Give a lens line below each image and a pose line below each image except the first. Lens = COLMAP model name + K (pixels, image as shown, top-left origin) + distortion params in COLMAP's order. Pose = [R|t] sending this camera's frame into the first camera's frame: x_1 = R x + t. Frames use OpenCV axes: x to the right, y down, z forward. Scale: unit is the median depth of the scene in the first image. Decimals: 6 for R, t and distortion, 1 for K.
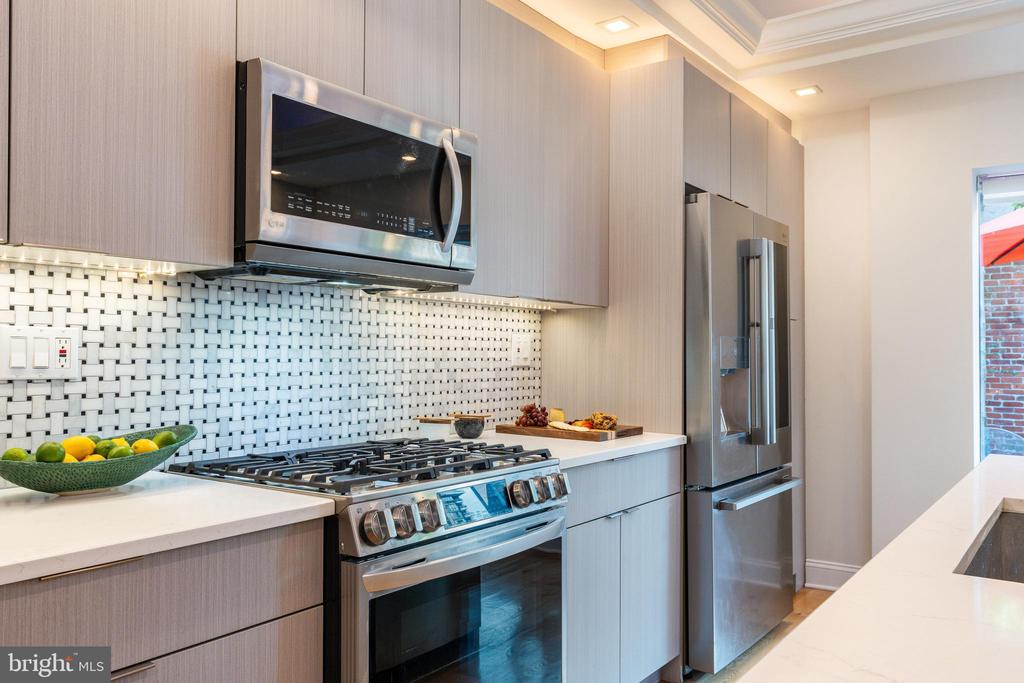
lens RADIAL K [[806.0, 0, 510.6], [0, 806.0, 344.8], [0, 0, 1]] dist [0.012430, 0.002976]
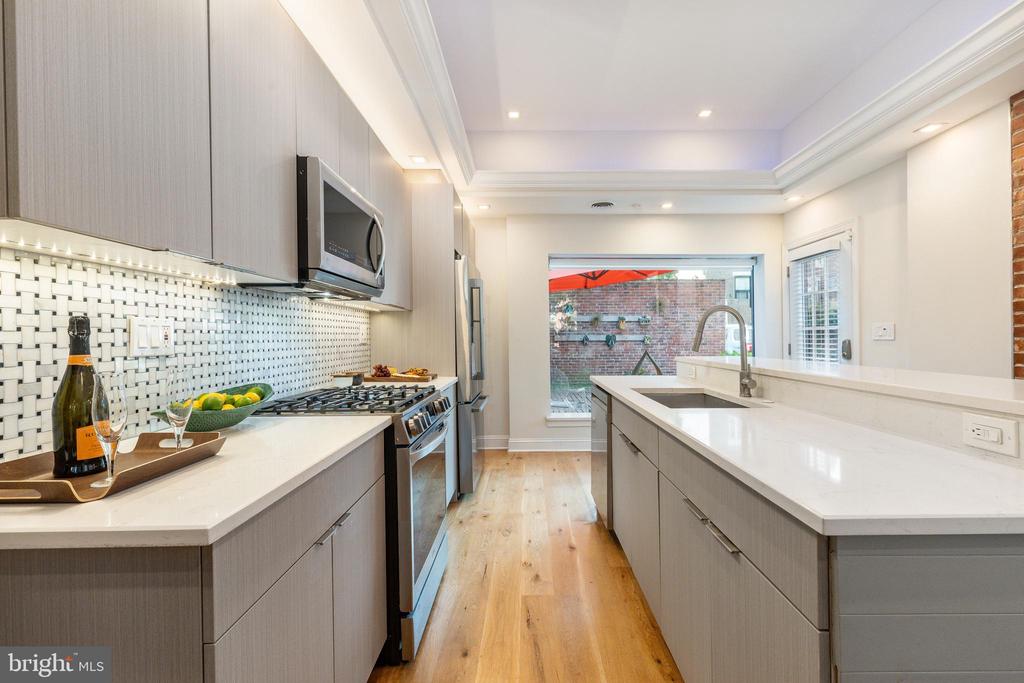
lens RADIAL K [[462.6, 0, 529.6], [0, 462.6, 339.1], [0, 0, 1]] dist [0.007260, -0.001155]
pose [[0.800676, -0.010079, 0.599013, -0.434905], [-0.000725, 0.999841, 0.017791, -0.000784], [-0.599097, -0.014679, 0.800542, -0.018092]]
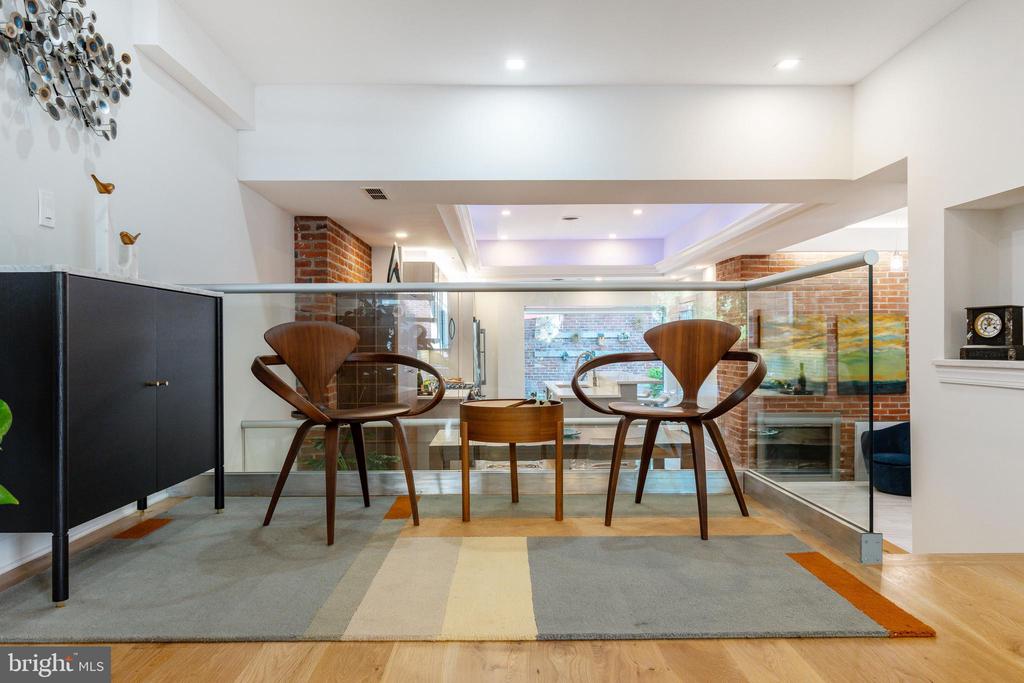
lens RADIAL K [[691.2, 0, 508.9], [0, 691.2, 344.3], [0, 0, 1]] dist [0.008424, 0.003940]
pose [[0.802868, -0.006700, 0.596119, -2.153422], [-0.001490, 0.999911, 0.013246, -0.143409], [-0.596154, -0.011523, 0.802787, -2.328678]]
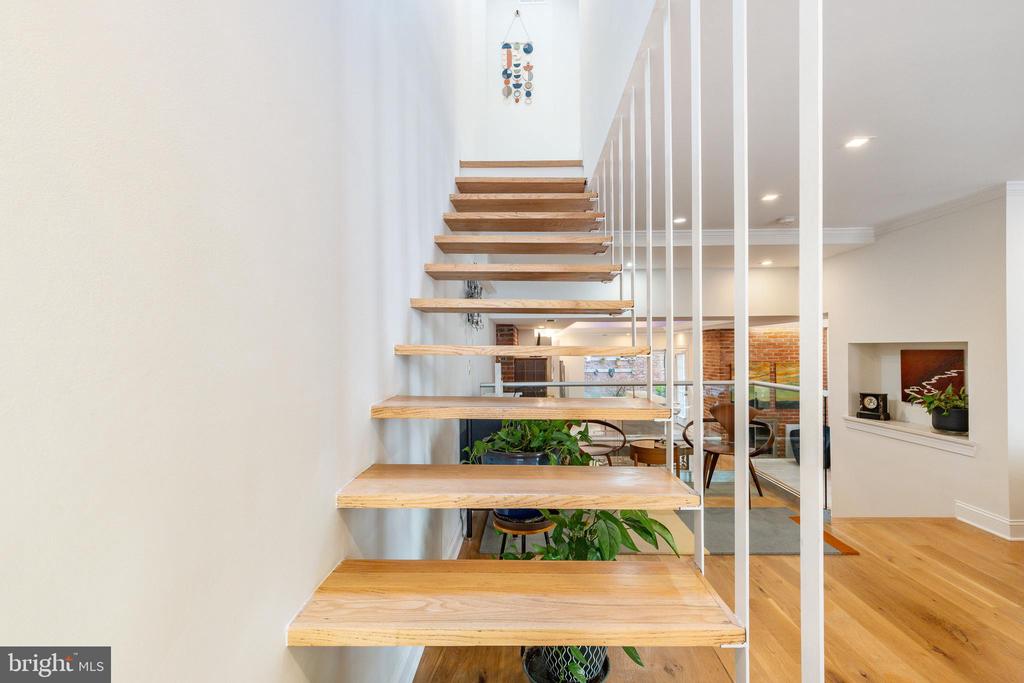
lens RADIAL K [[462.6, 0, 519.4], [0, 462.6, 341.3], [0, 0, 1]] dist [0.007260, -0.001155]
pose [[0.815700, -0.000085, 0.578475, -3.132685], [-0.002380, 0.999991, 0.003503, -0.520674], [-0.578470, -0.004234, 0.815693, -2.585809]]
